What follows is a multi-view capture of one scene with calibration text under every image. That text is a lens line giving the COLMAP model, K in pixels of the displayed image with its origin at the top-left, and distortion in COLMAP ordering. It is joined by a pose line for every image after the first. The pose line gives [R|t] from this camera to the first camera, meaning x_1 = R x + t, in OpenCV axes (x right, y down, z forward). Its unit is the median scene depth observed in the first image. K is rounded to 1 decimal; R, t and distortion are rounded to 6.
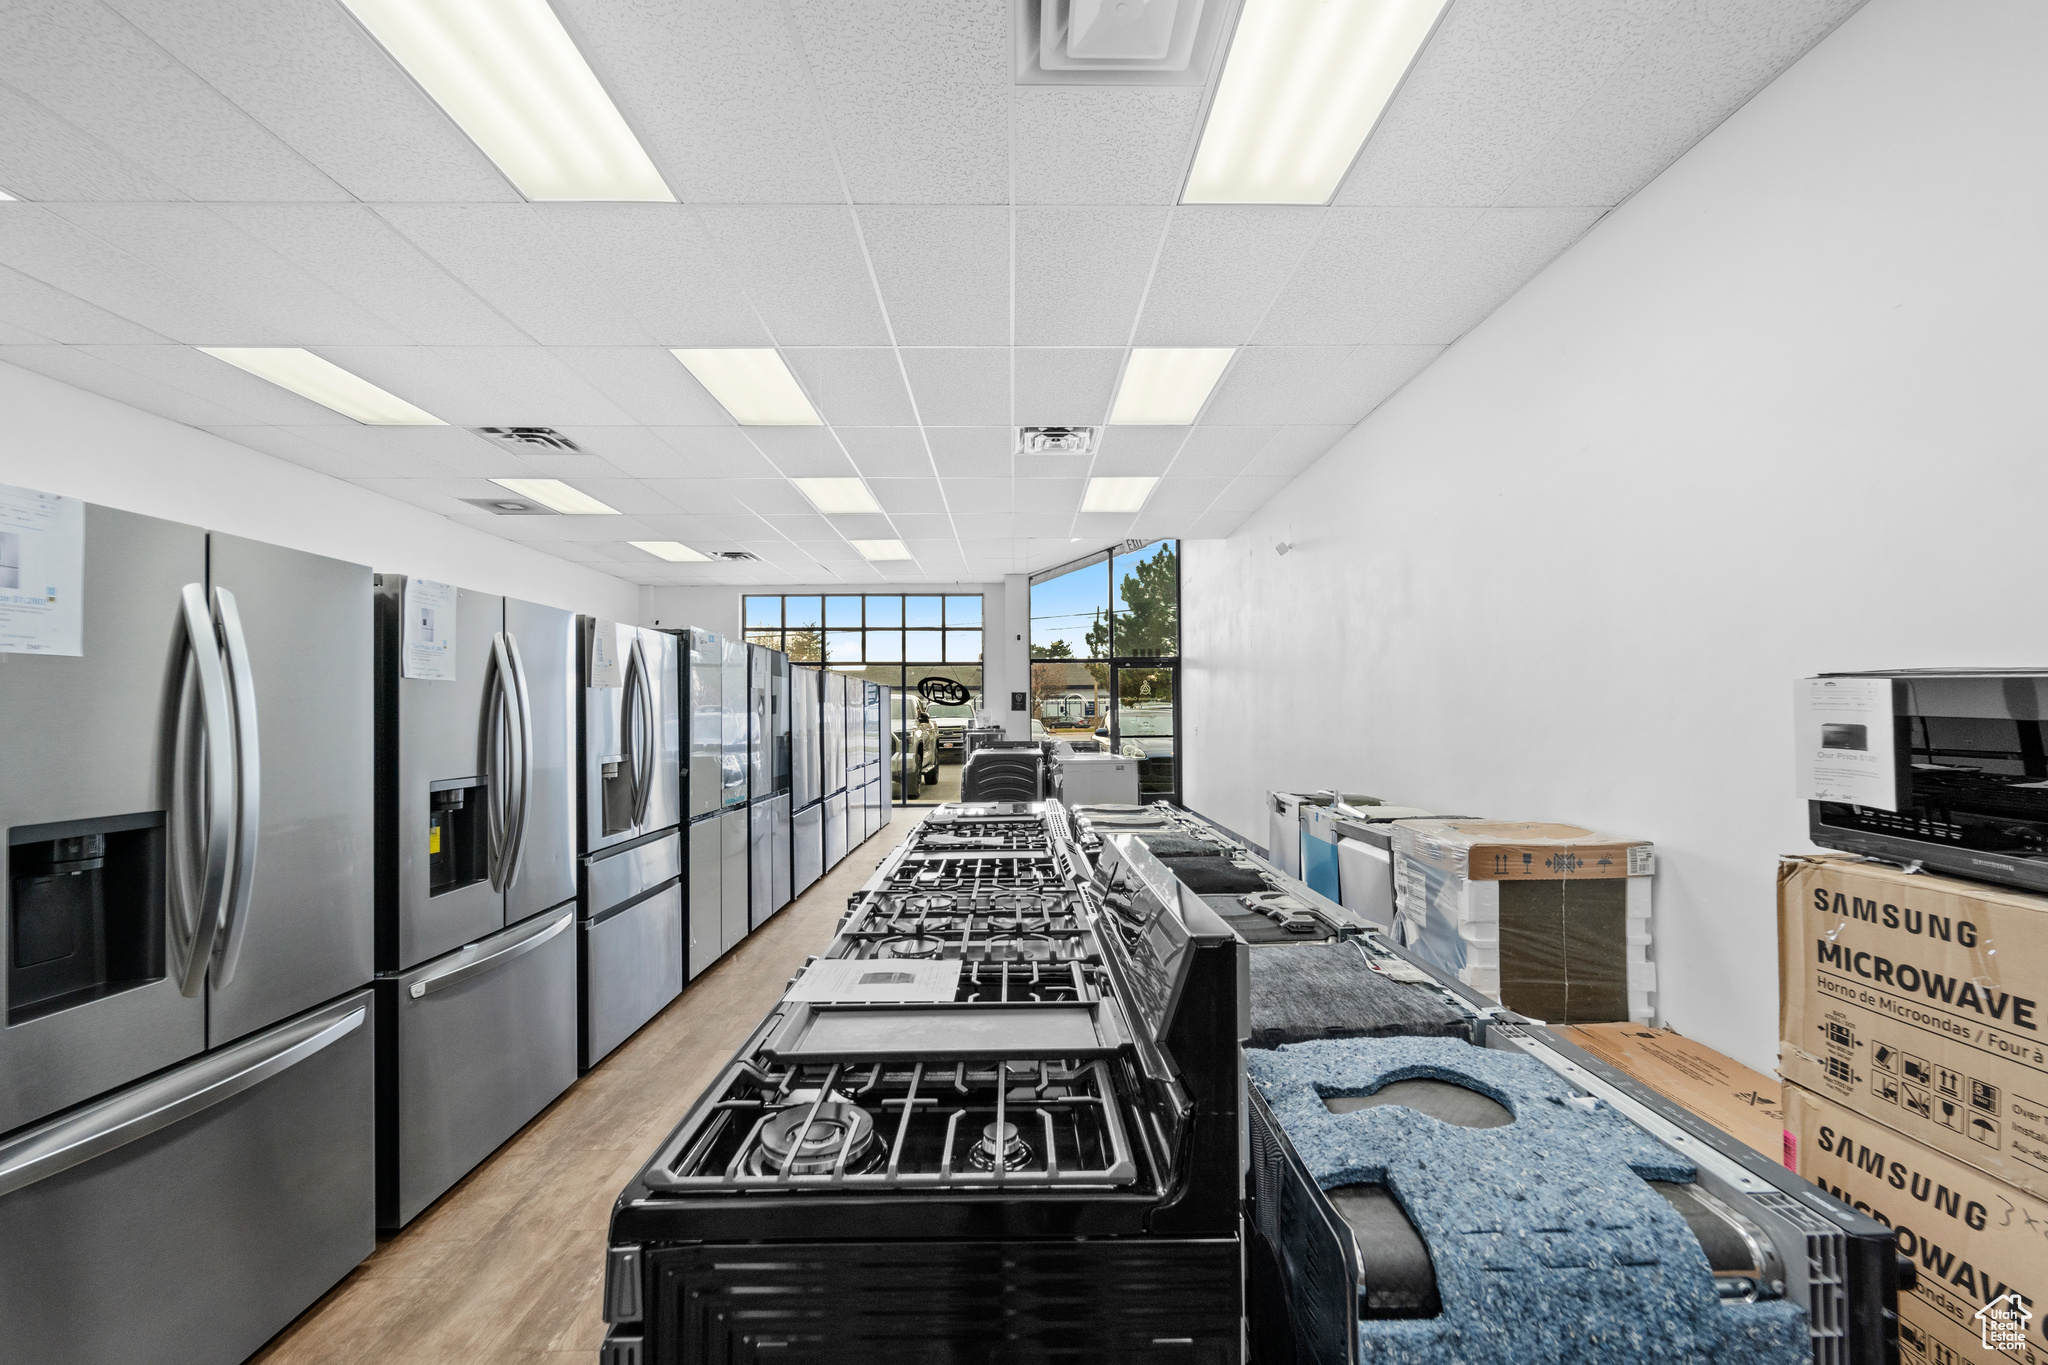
lens RADIAL K [[849.2, 0, 1023.3], [0, 849.2, 715.4], [0, 0, 1]] dist [-0.001119, -0.000687]
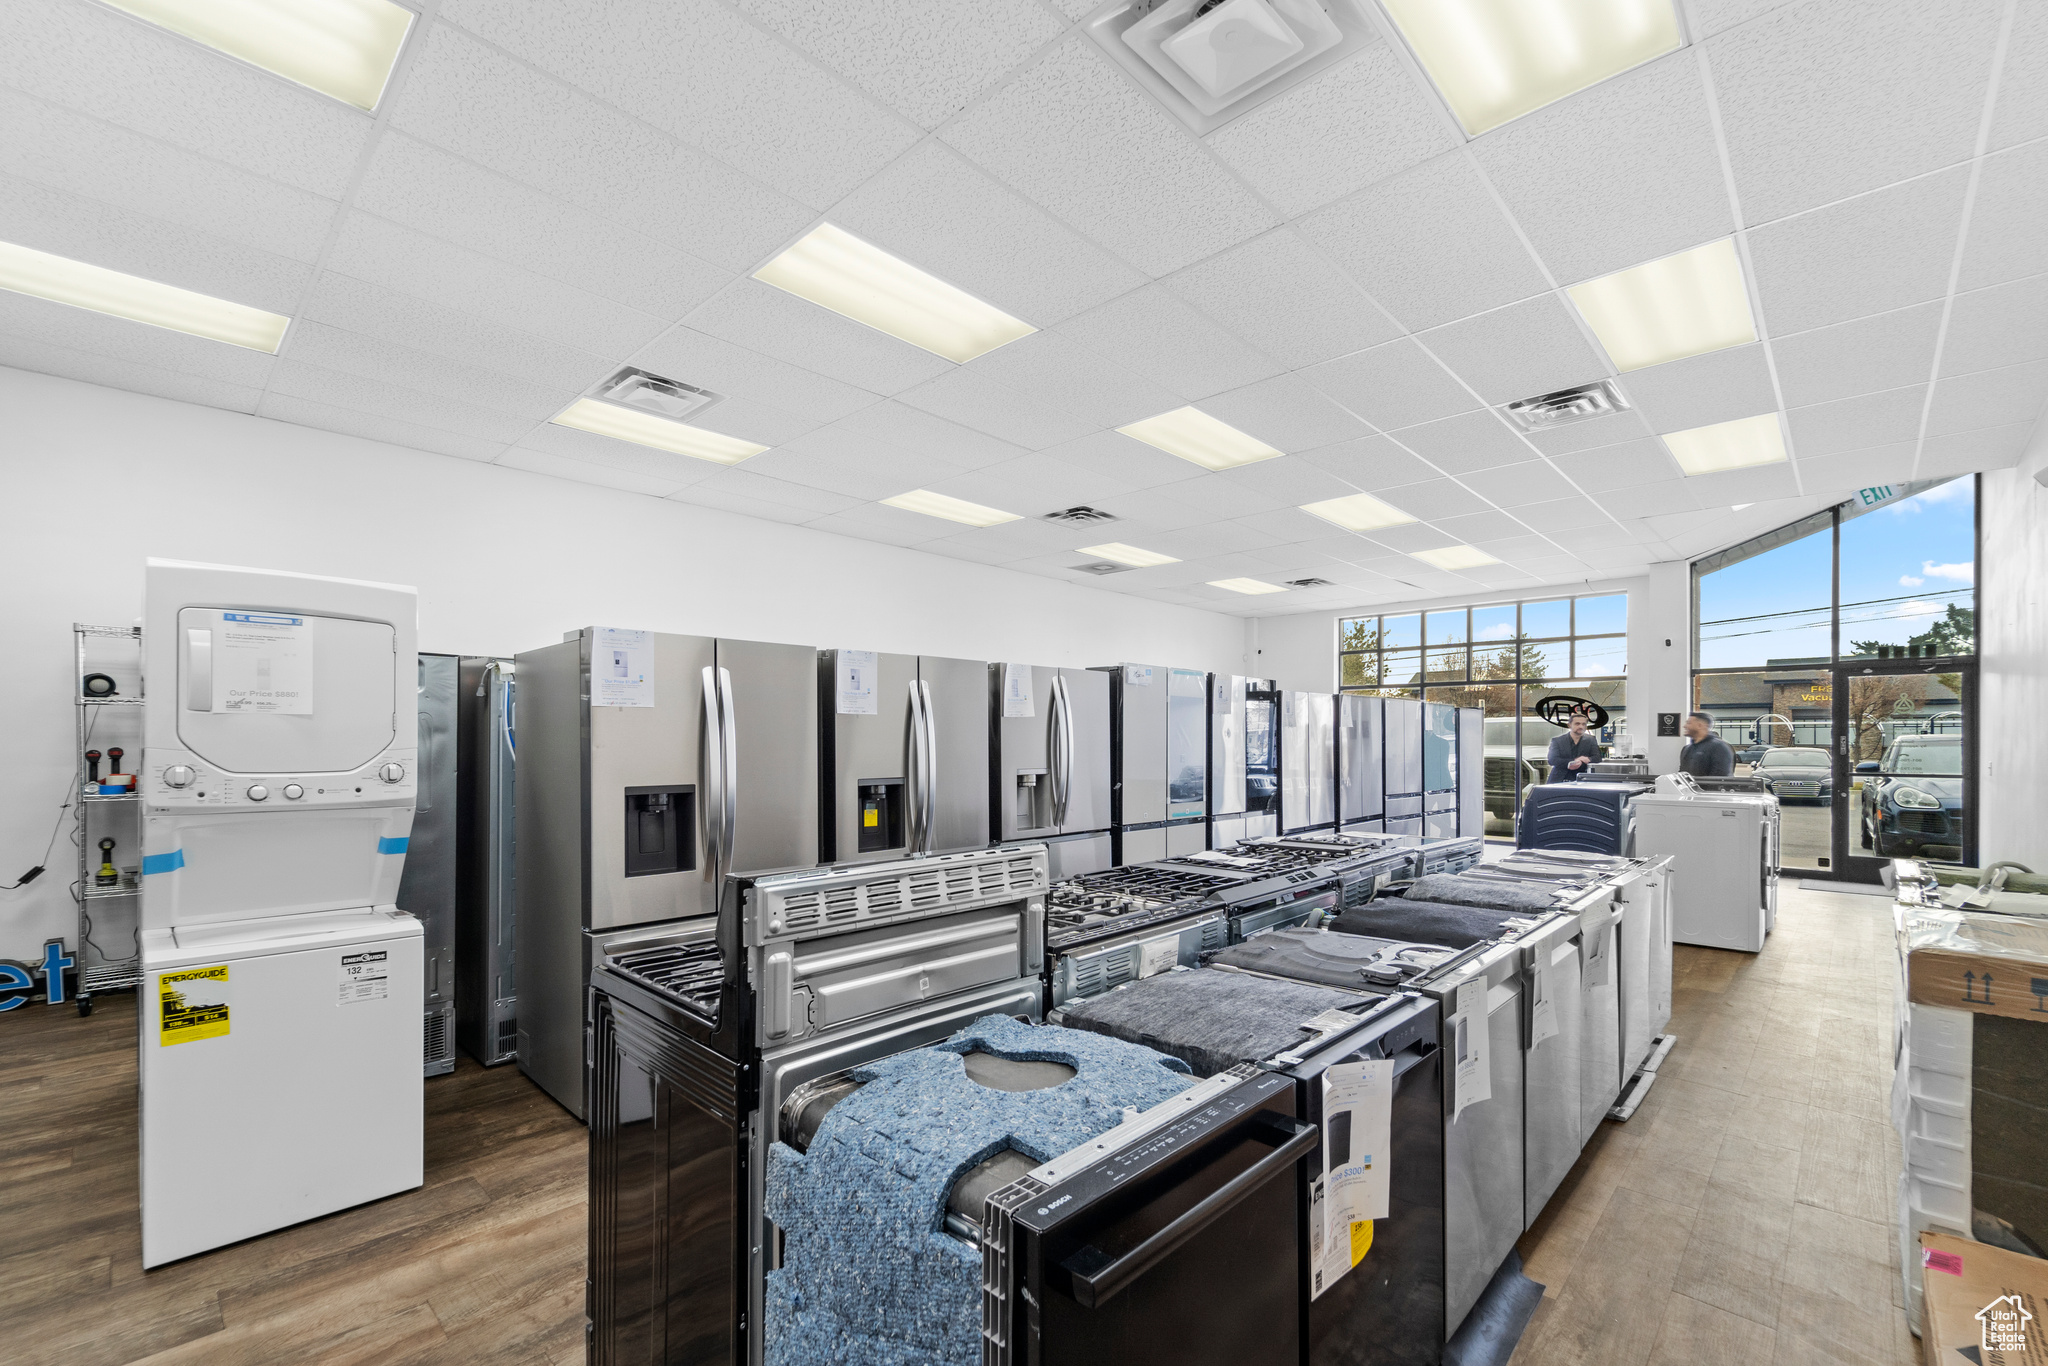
lens RADIAL K [[864.0, 0, 1024.5], [0, 864.0, 765.4], [0, 0, 1]] dist [-0.002077, -0.000307]
pose [[0.711929, 0.028951, -0.701655, 0.294766], [-0.007798, 0.999414, 0.033324, -0.001523], [0.702208, -0.018253, 0.711737, 0.037260]]
